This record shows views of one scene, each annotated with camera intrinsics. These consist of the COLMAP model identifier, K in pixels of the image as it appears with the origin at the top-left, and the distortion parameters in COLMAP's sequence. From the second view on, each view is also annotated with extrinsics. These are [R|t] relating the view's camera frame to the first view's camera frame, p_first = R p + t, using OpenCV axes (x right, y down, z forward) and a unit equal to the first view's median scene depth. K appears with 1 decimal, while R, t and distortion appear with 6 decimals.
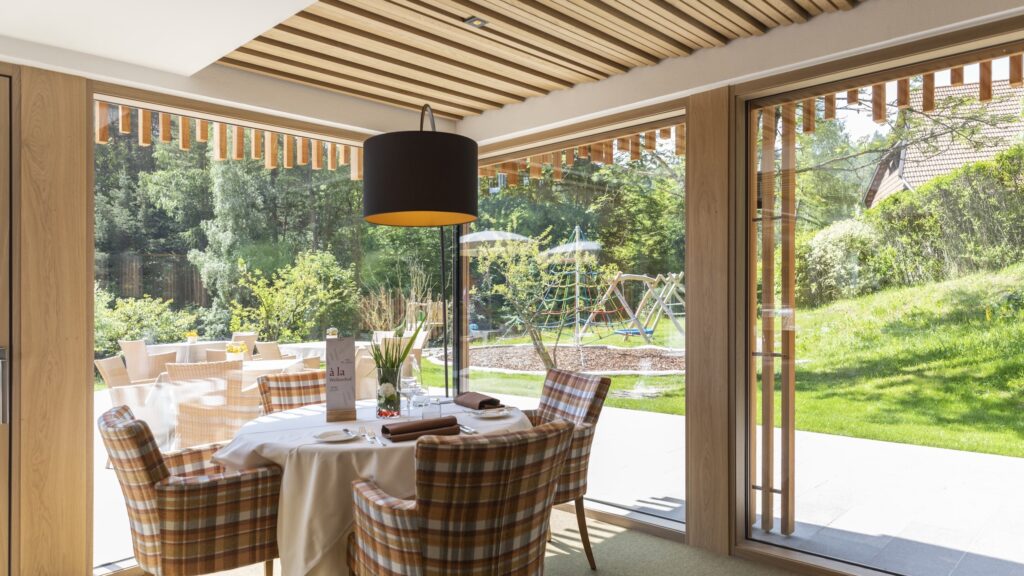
lens RADIAL K [[691.0, 0, 515.3], [0, 691.0, 293.3], [0, 0, 1]] dist [0.011361, 0.006163]
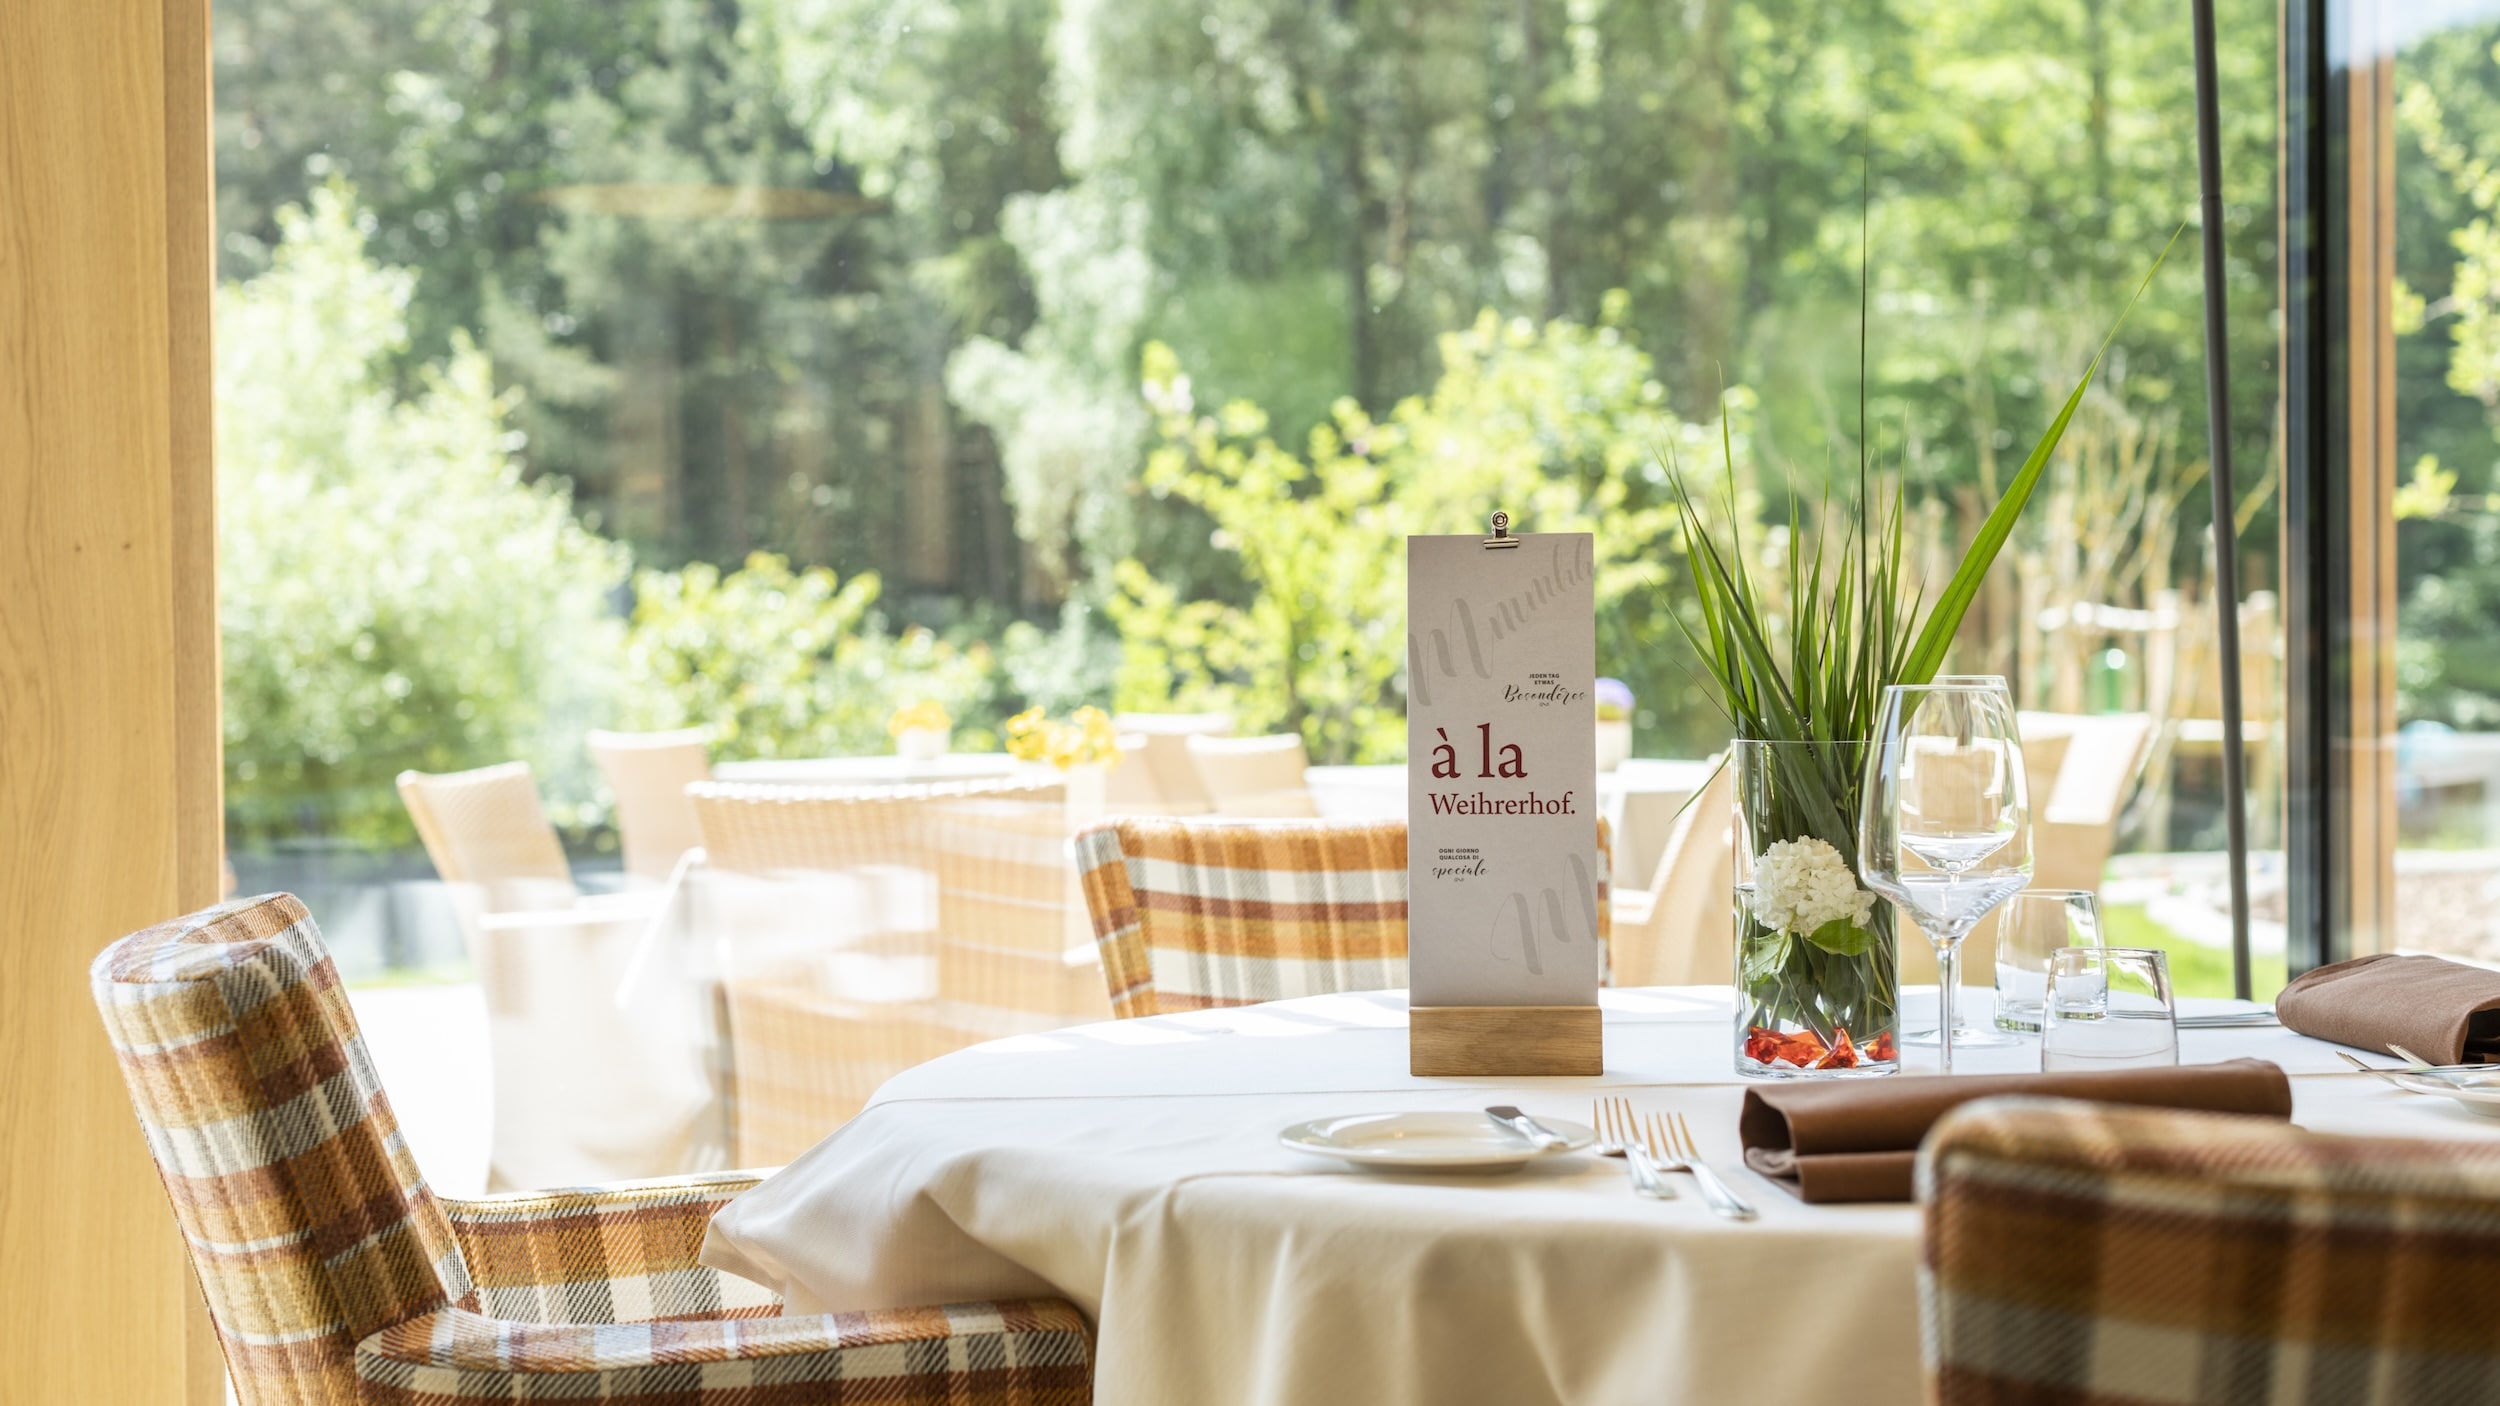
lens RADIAL K [[3218.9, 0, 1255.5], [0, 3218.9, 697.4], [0, 0, 1]] dist [0.011078, 0.000000]
pose [[0.917245, -0.005656, -0.398284, -0.016931], [0.000402, 0.999912, -0.013274, 0.107774], [0.398324, 0.012016, 0.917166, 0.314679]]
